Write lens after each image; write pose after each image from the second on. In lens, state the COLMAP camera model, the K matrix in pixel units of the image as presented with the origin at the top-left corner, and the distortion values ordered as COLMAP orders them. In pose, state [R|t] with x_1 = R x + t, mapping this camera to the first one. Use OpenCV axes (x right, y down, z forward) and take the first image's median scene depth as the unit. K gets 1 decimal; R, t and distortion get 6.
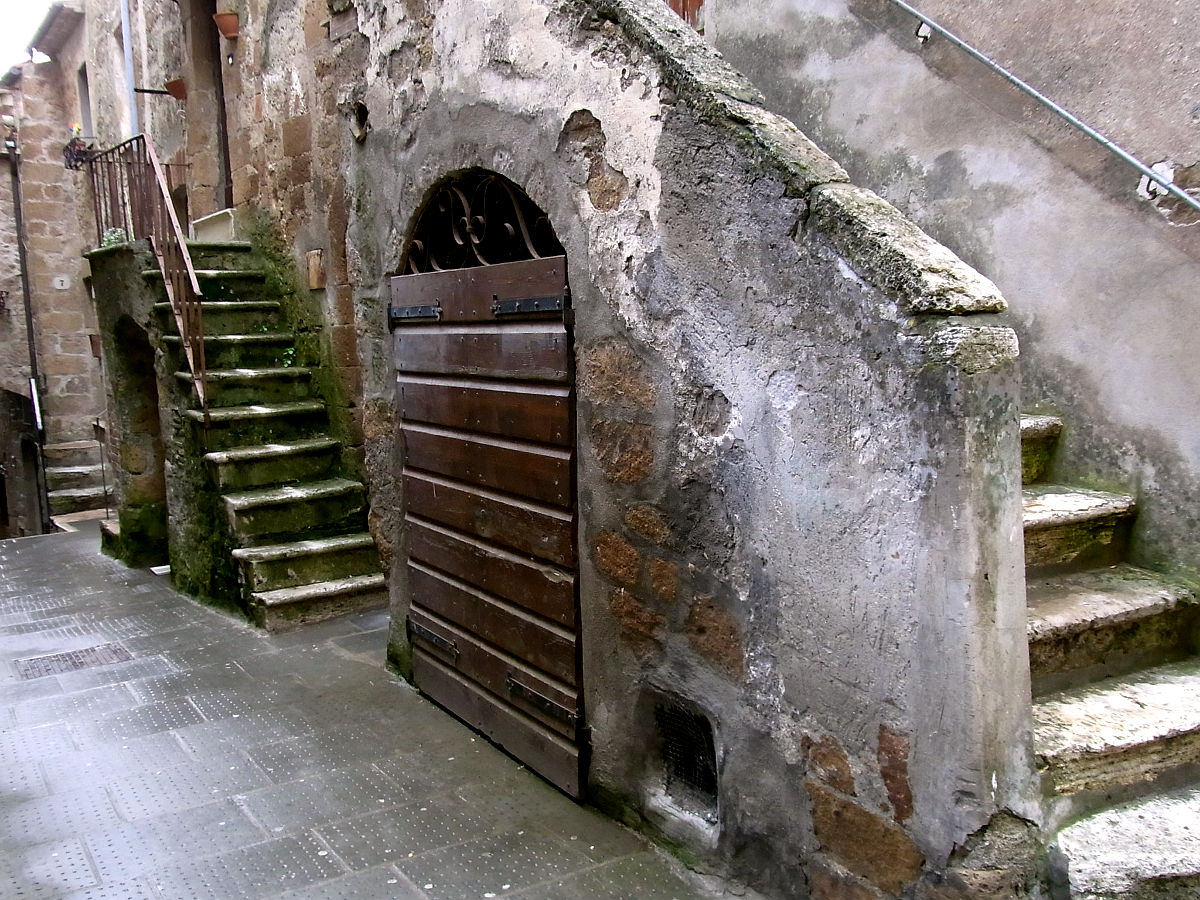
lens RADIAL K [[979.7, 0, 599.8], [0, 979.7, 450.4], [0, 0, 1]] dist [0.009897, 0.011632]
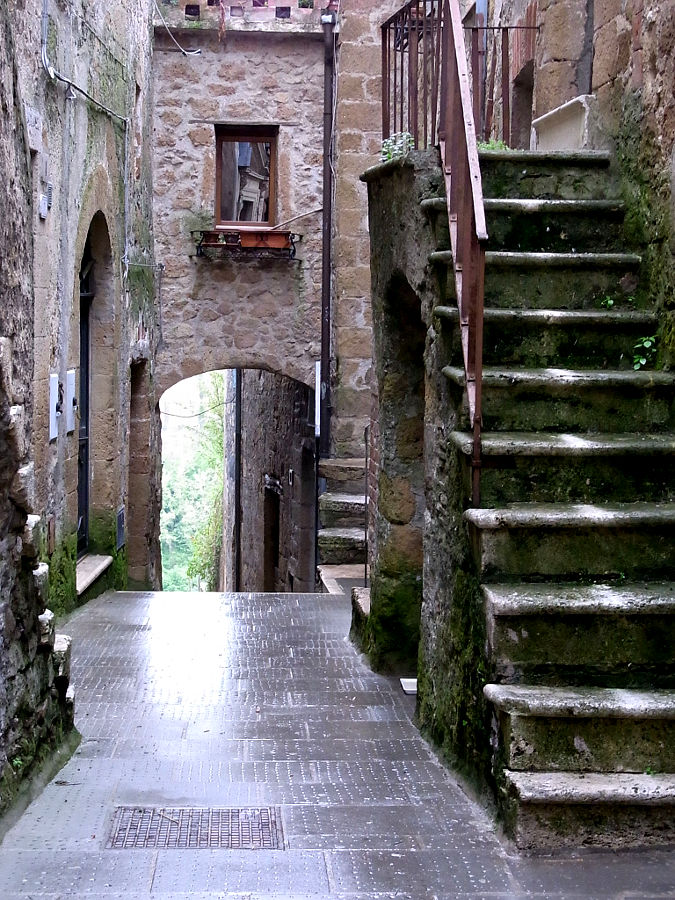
lens RADIAL K [[1509.3, 0, 334.3], [0, 1509.3, 423.1], [0, 0, 1]] dist [0.162865, 0.000000]
pose [[0.827070, 0.086902, -0.555341, 0.025954], [-0.113018, 0.993510, -0.012850, -0.024524], [0.550620, 0.073391, 0.831524, 0.185864]]
